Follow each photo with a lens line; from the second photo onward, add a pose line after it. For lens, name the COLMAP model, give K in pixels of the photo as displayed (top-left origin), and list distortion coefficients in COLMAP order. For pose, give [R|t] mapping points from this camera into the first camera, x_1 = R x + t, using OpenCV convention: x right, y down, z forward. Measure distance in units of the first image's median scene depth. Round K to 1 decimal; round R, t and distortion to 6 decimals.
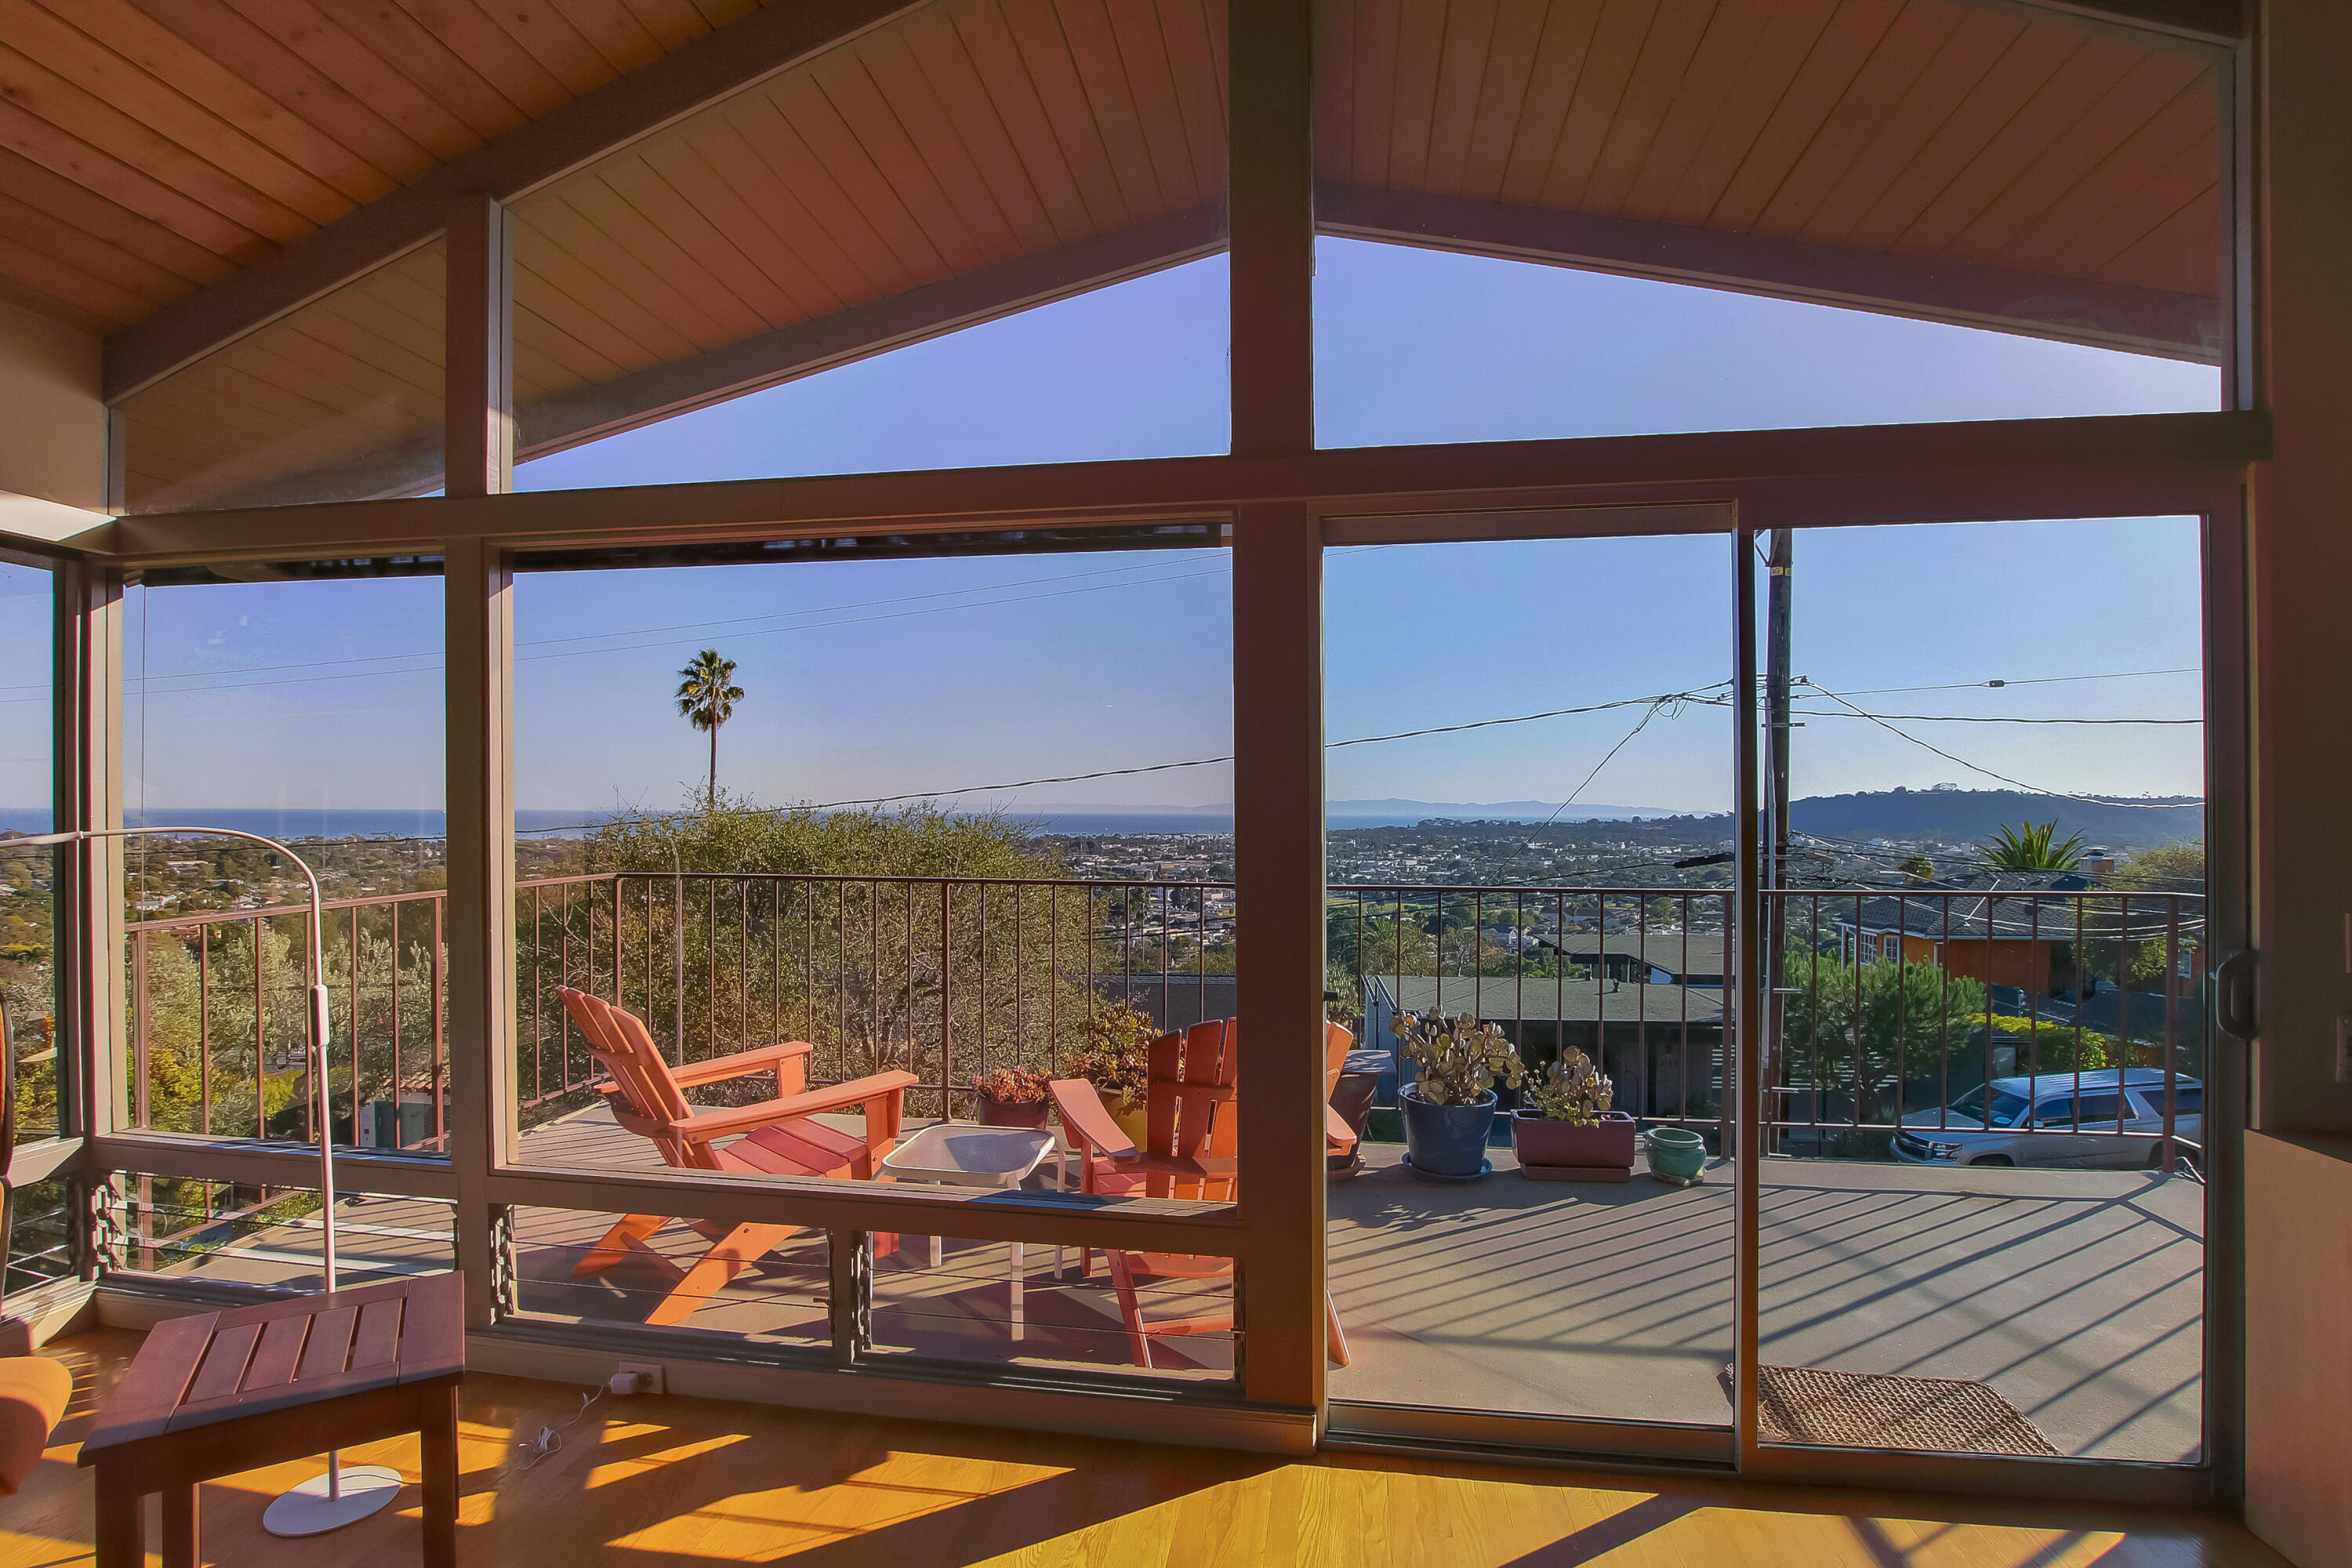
lens RADIAL K [[1116.6, 0, 1169.3], [0, 1116.6, 797.5], [0, 0, 1]] dist [-0.019886, -0.000080]
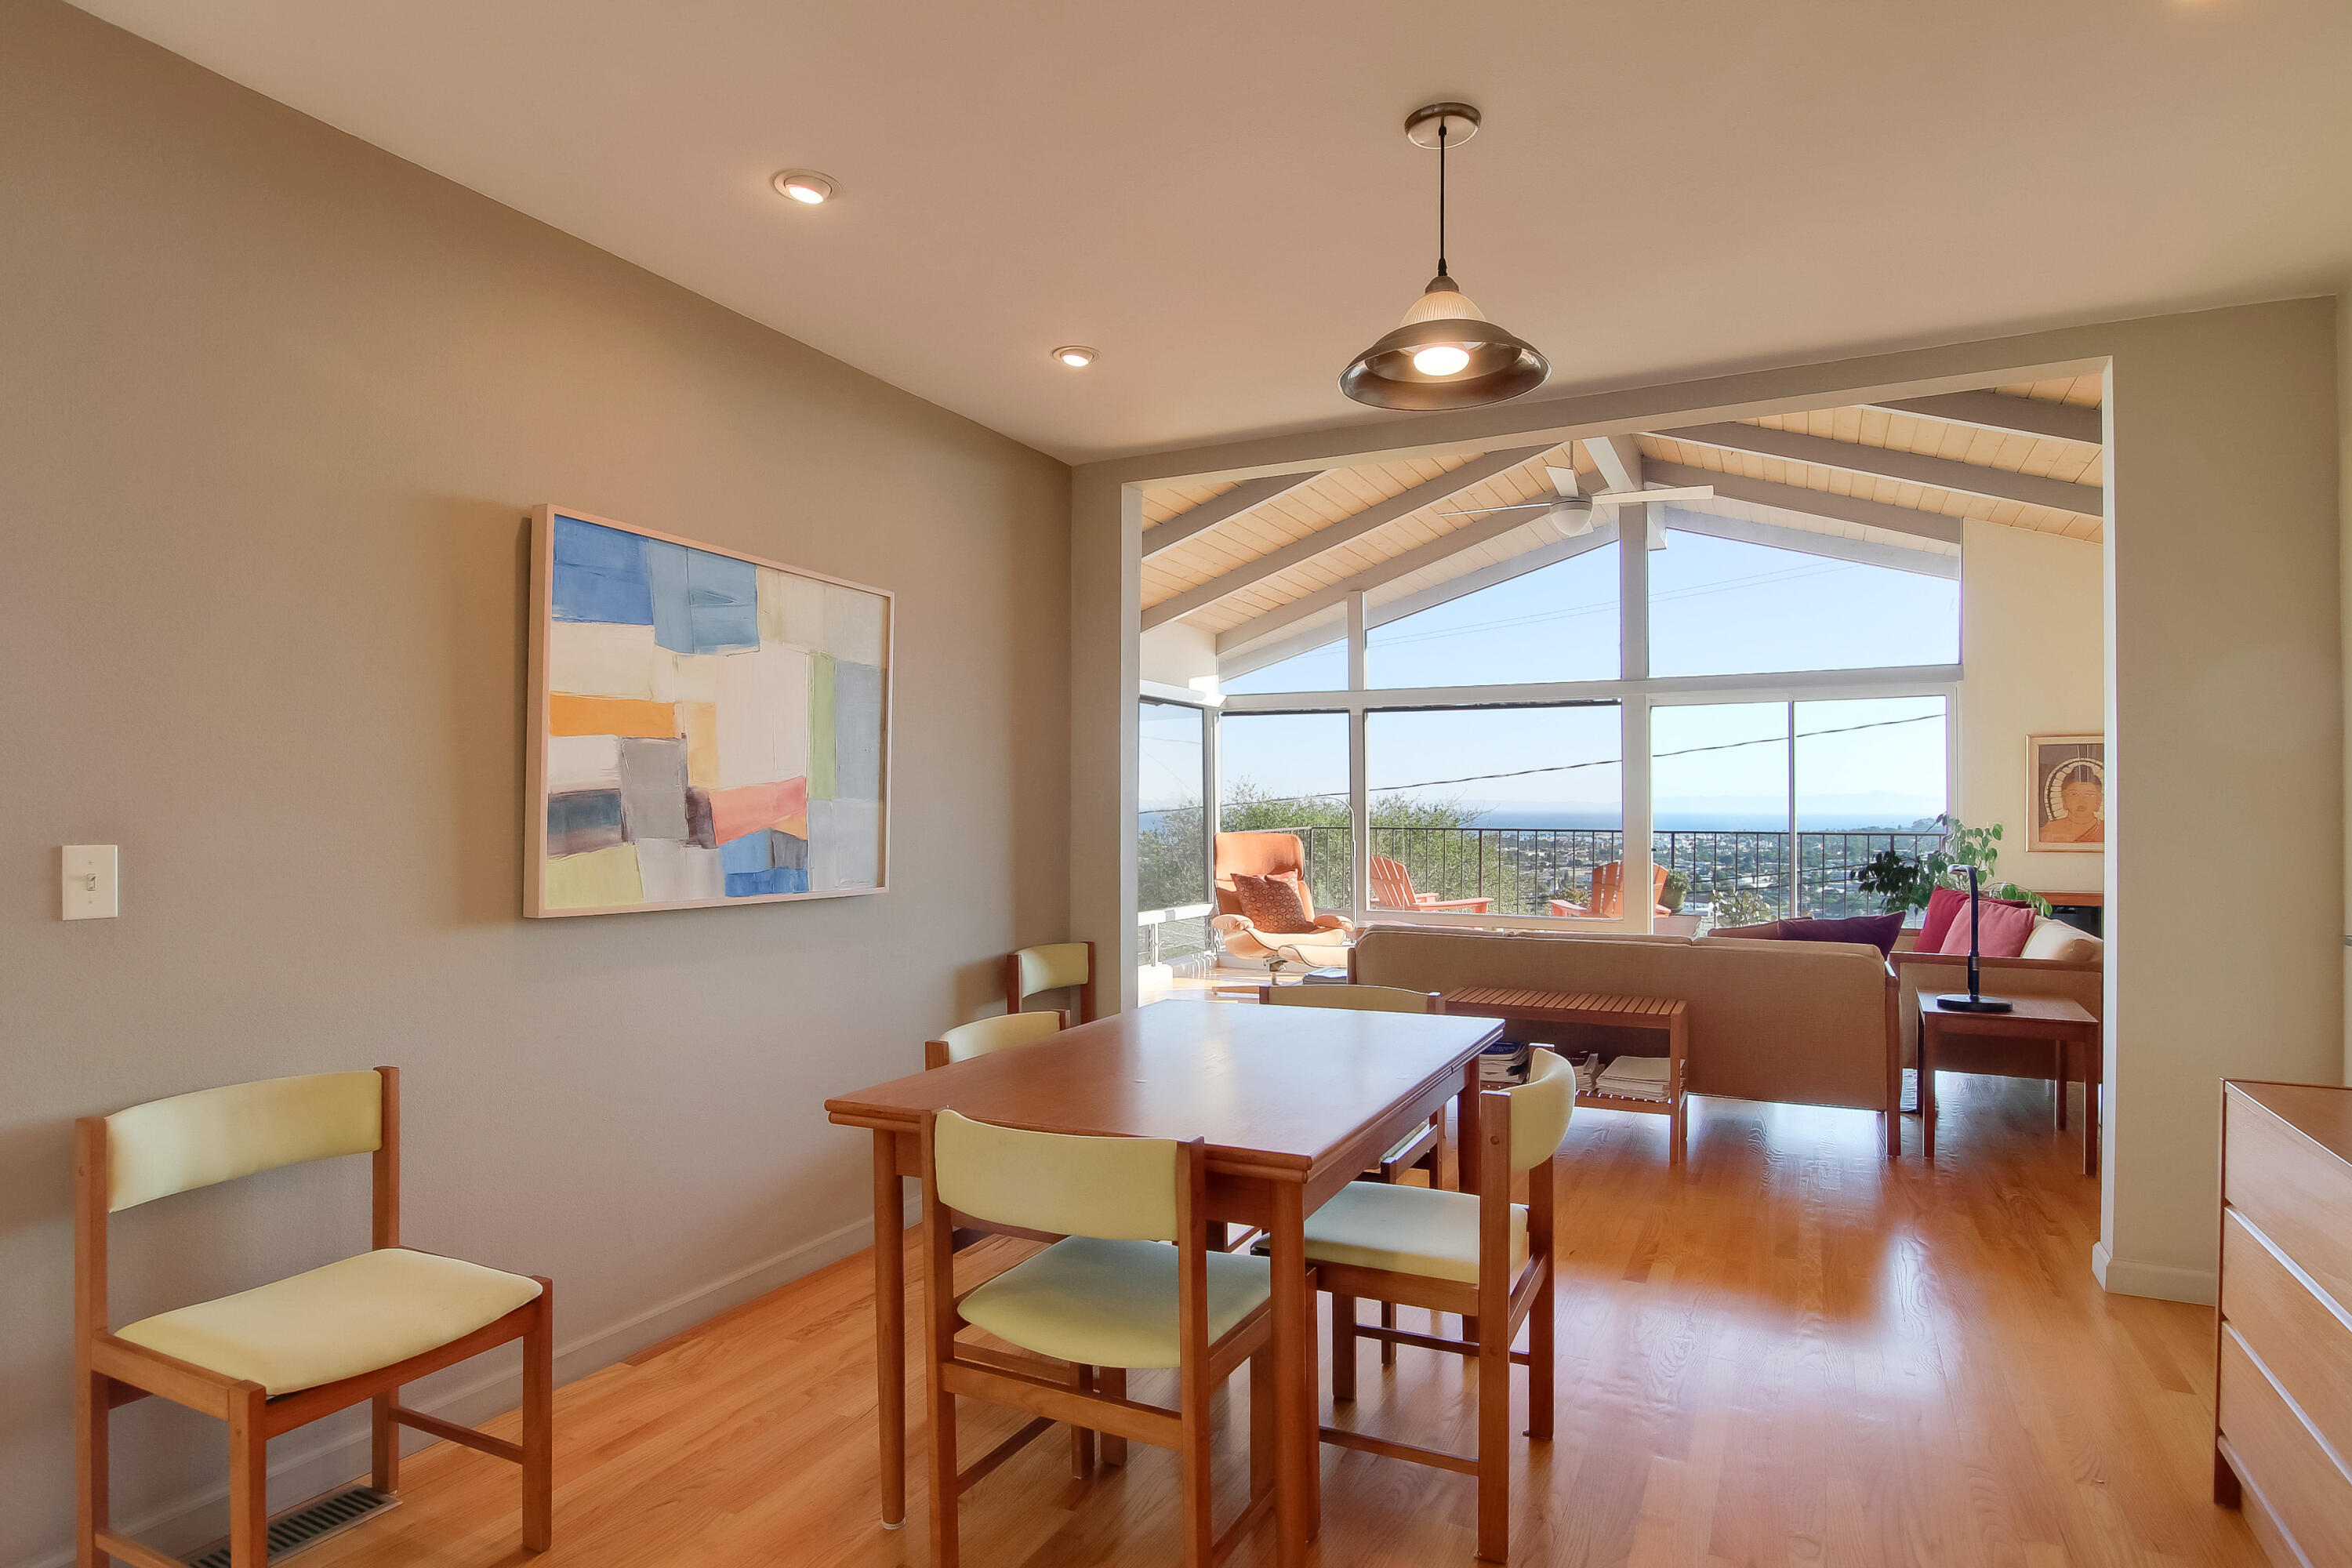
lens RADIAL K [[1263.4, 0, 1171.1], [0, 1263.4, 820.7], [0, 0, 1]] dist [-0.014375, -0.002151]
pose [[0.951376, 0.002705, -0.308021, -0.041592], [0.004274, 0.999749, 0.021980, 0.003979], [0.308003, -0.022228, 0.951126, -2.128300]]
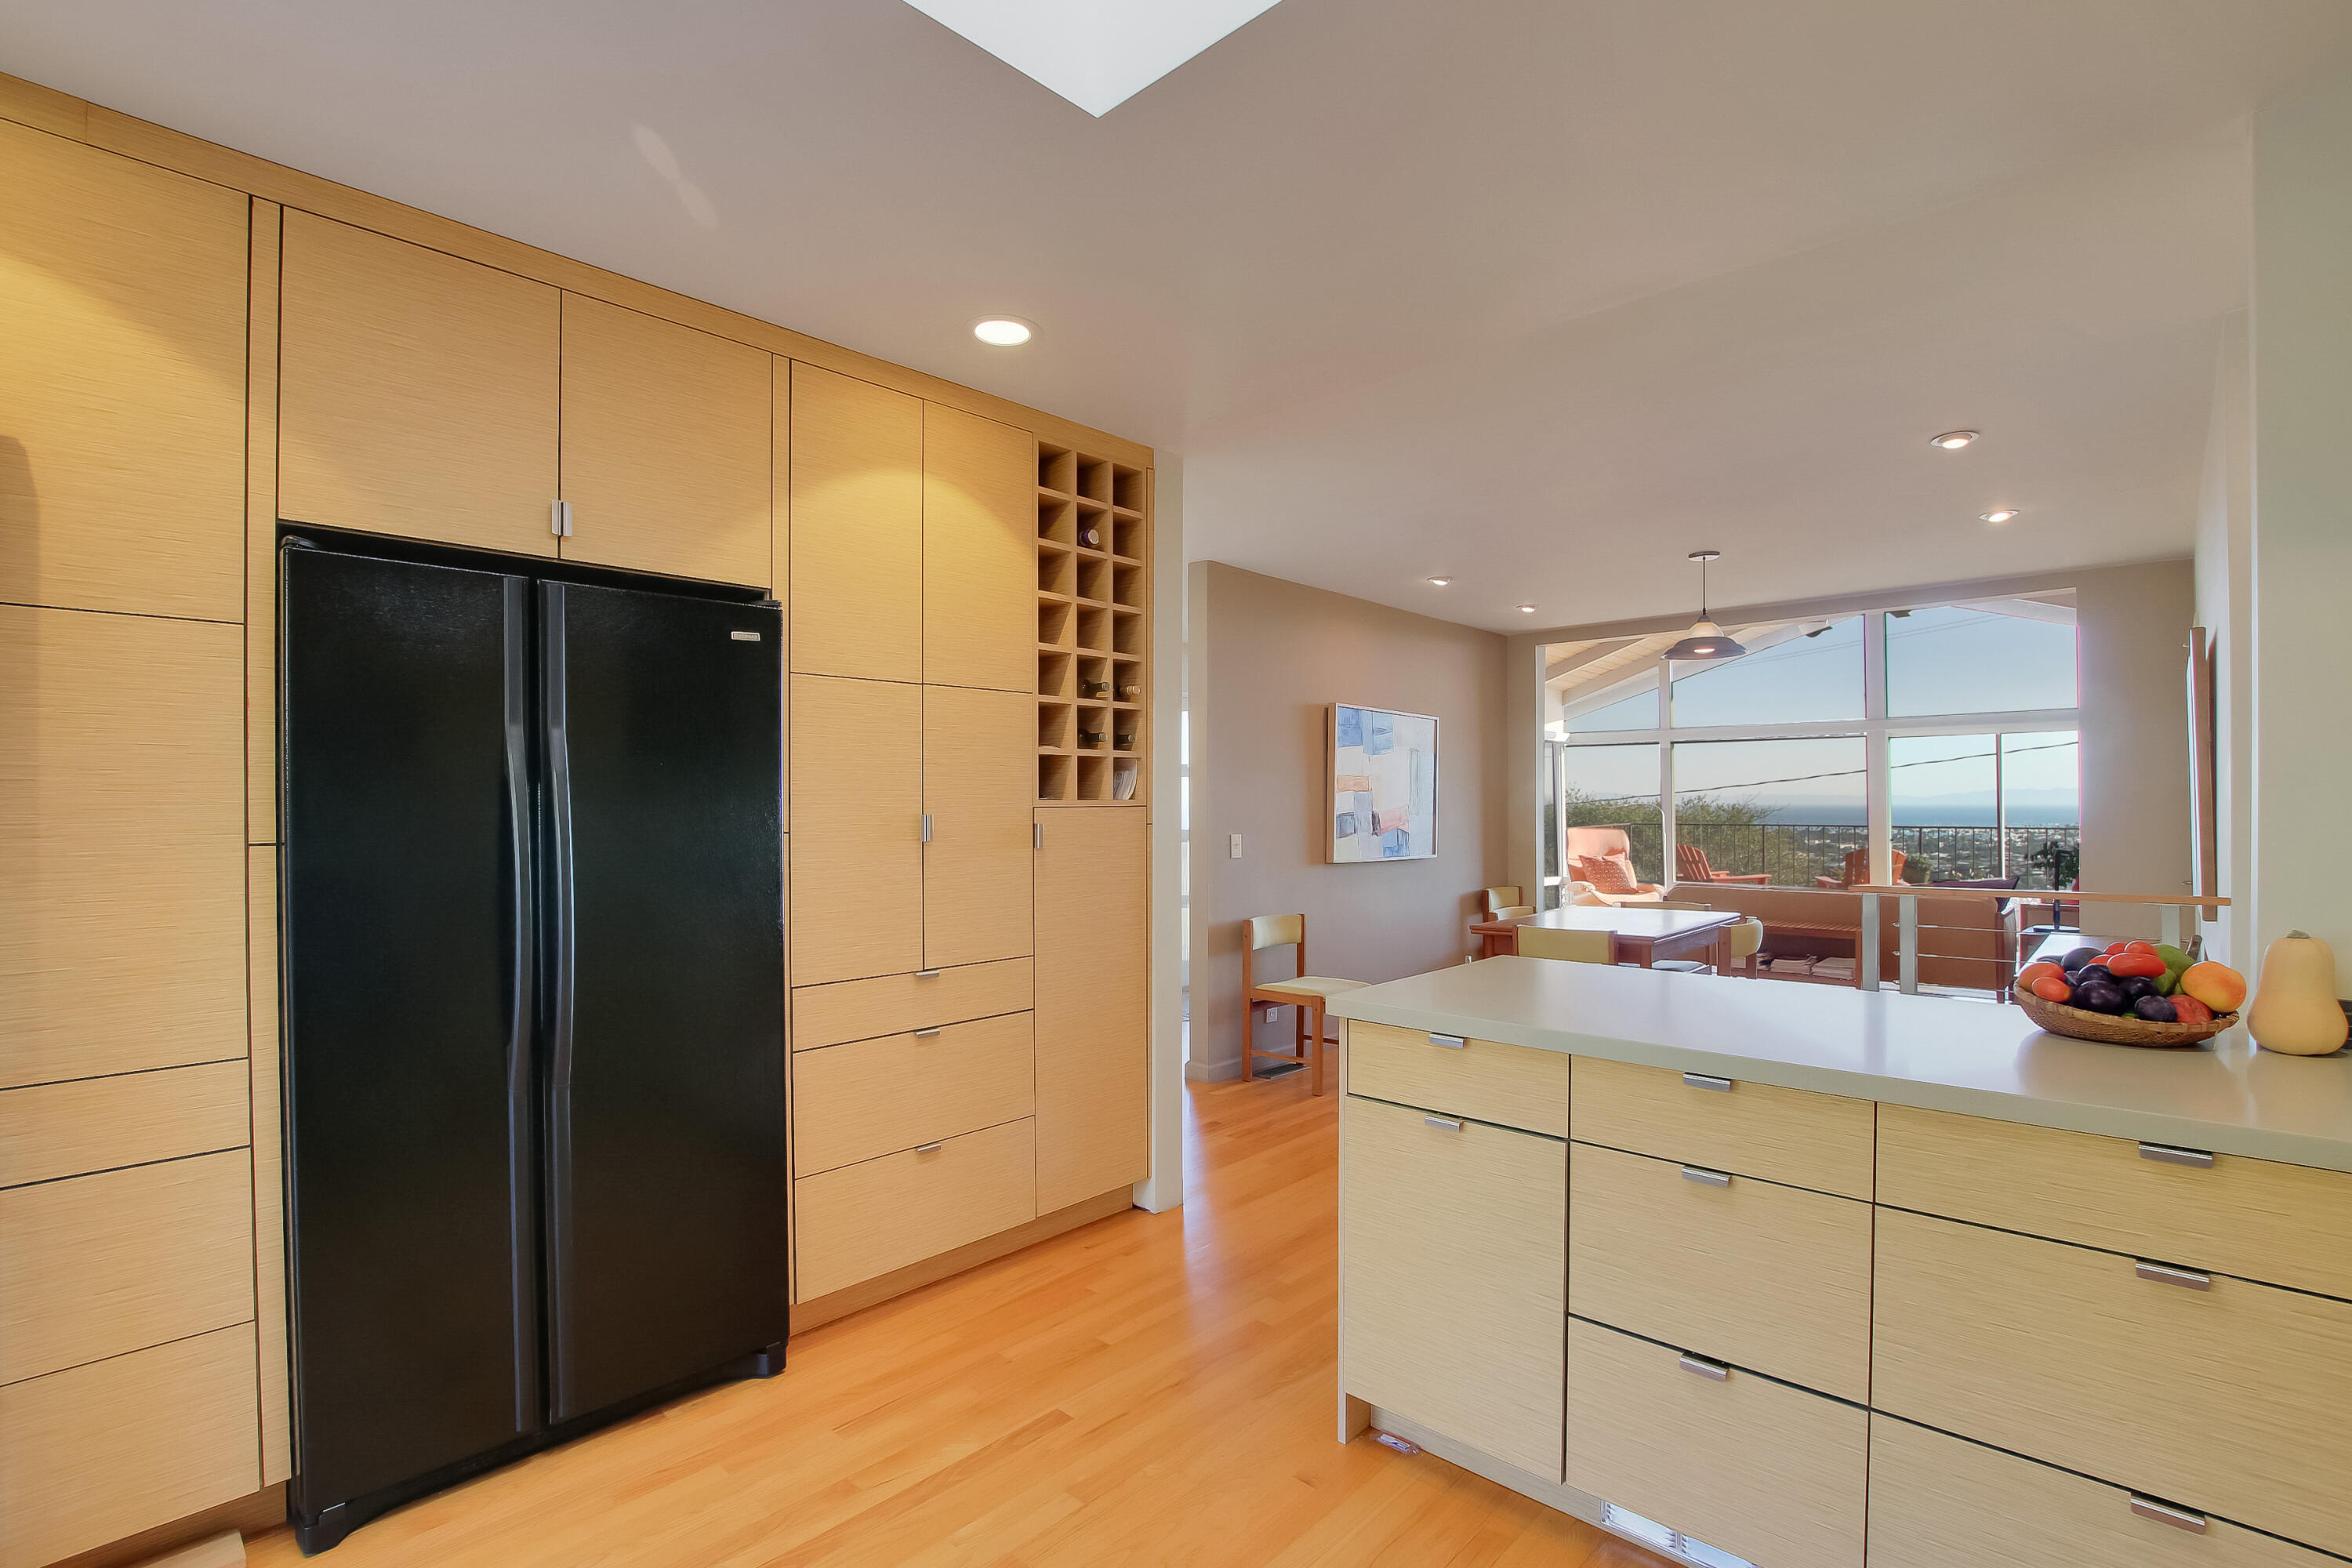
lens RADIAL K [[1085.6, 0, 1200.7], [0, 1085.6, 806.0], [0, 0, 1]] dist [-0.021475, 0.000307]
pose [[0.841092, -0.004790, -0.540870, 0.112795], [0.012539, 0.999865, 0.010645, -0.033376], [0.540746, -0.015735, 0.841039, -3.103278]]
